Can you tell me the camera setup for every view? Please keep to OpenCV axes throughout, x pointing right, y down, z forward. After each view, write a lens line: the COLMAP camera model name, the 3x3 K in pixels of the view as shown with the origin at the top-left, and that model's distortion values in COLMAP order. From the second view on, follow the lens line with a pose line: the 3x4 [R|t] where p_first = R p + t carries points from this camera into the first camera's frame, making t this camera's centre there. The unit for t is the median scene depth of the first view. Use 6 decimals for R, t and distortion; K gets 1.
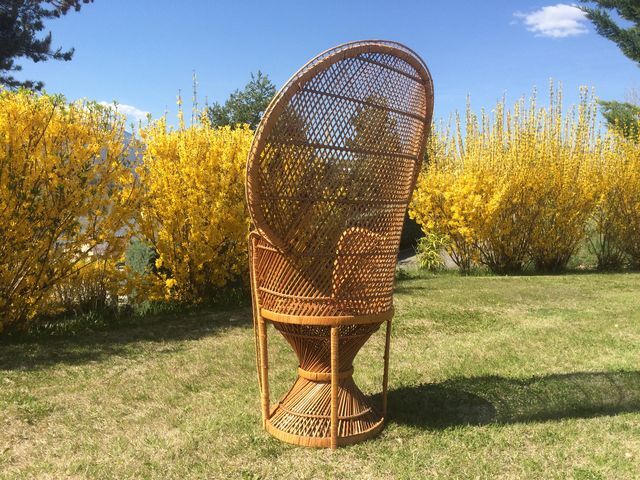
lens RADIAL K [[541.9, 0, 318.6], [0, 541.9, 244.2], [0, 0, 1]] dist [0.092363, -0.124575]
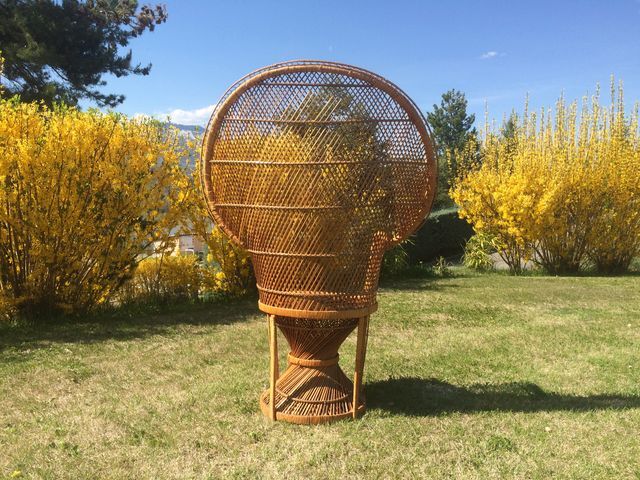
lens RADIAL K [[539.2, 0, 321.2], [0, 539.2, 243.6], [0, 0, 1]] dist [0.090457, -0.119139]
pose [[0.990005, 0.011525, -0.140558, 0.091779], [-0.011138, 0.999932, 0.003543, -0.001114], [0.140589, -0.001942, 0.990066, -0.072498]]
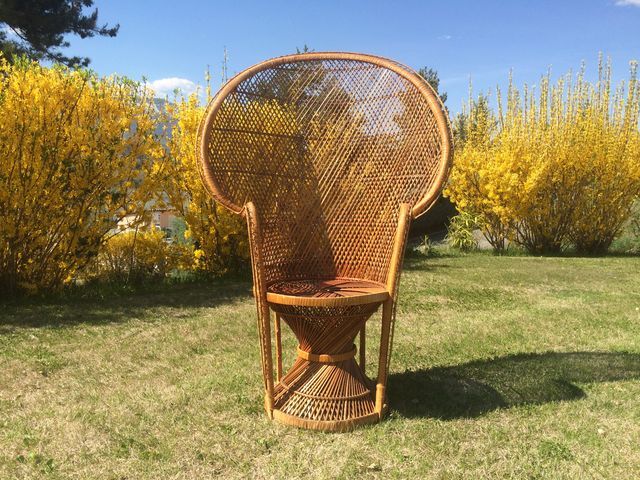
lens RADIAL K [[540.6, 0, 320.0], [0, 540.6, 240.0], [0, 0, 1]] dist [0.091420, -0.121183]
pose [[0.996263, 0.025799, -0.082425, 0.045339], [-0.022921, 0.999100, 0.035683, 0.002972], [0.083272, -0.033660, 0.995958, -0.012718]]
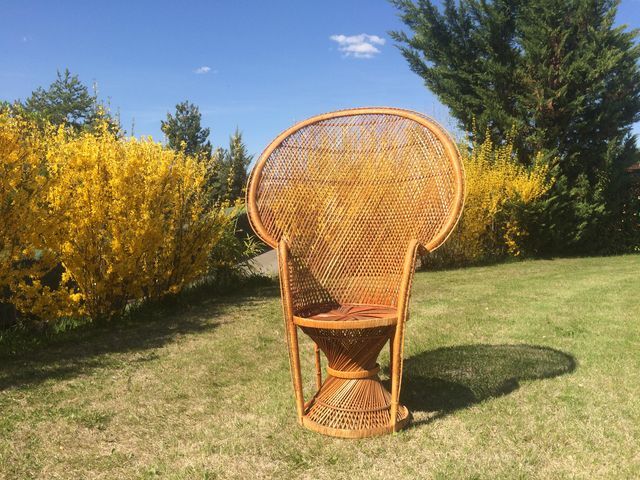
lens RADIAL K [[541.6, 0, 319.6], [0, 541.6, 237.8], [0, 0, 1]] dist [0.094078, -0.125924]
pose [[0.933515, -0.017973, 0.358087, -0.246920], [0.028439, 0.999308, -0.023980, -0.002927], [-0.357408, 0.032570, 0.933380, -0.030958]]
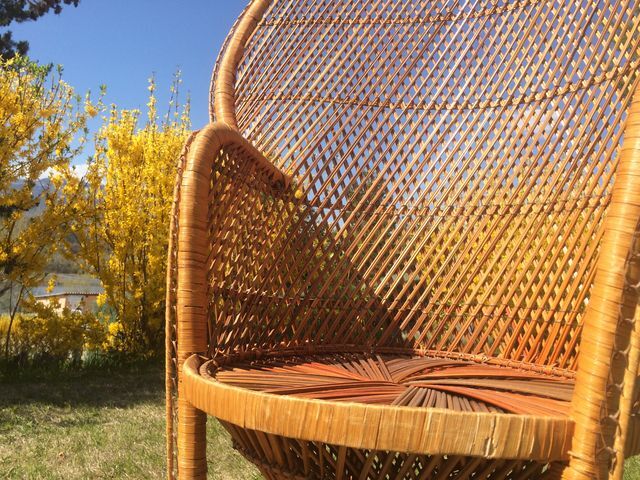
lens RADIAL K [[548.0, 0, 320.0], [0, 548.0, 240.0], [0, 0, 1]] dist [0.088450, -0.142789]
pose [[0.997290, 0.071048, 0.019124, -0.016948], [-0.067590, 0.987351, -0.143418, 0.043445], [-0.029072, 0.141737, 0.989477, 0.238163]]
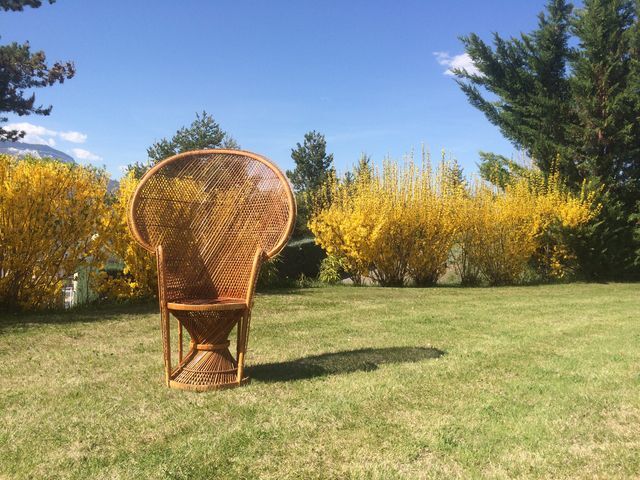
lens RADIAL K [[536.4, 0, 323.5], [0, 536.4, 238.7], [0, 0, 1]] dist [0.096916, -0.123478]
pose [[0.993640, 0.016553, 0.111384, 0.067001], [-0.009694, 0.998038, -0.061848, 0.032829], [-0.112189, 0.060375, 0.991851, -0.494162]]
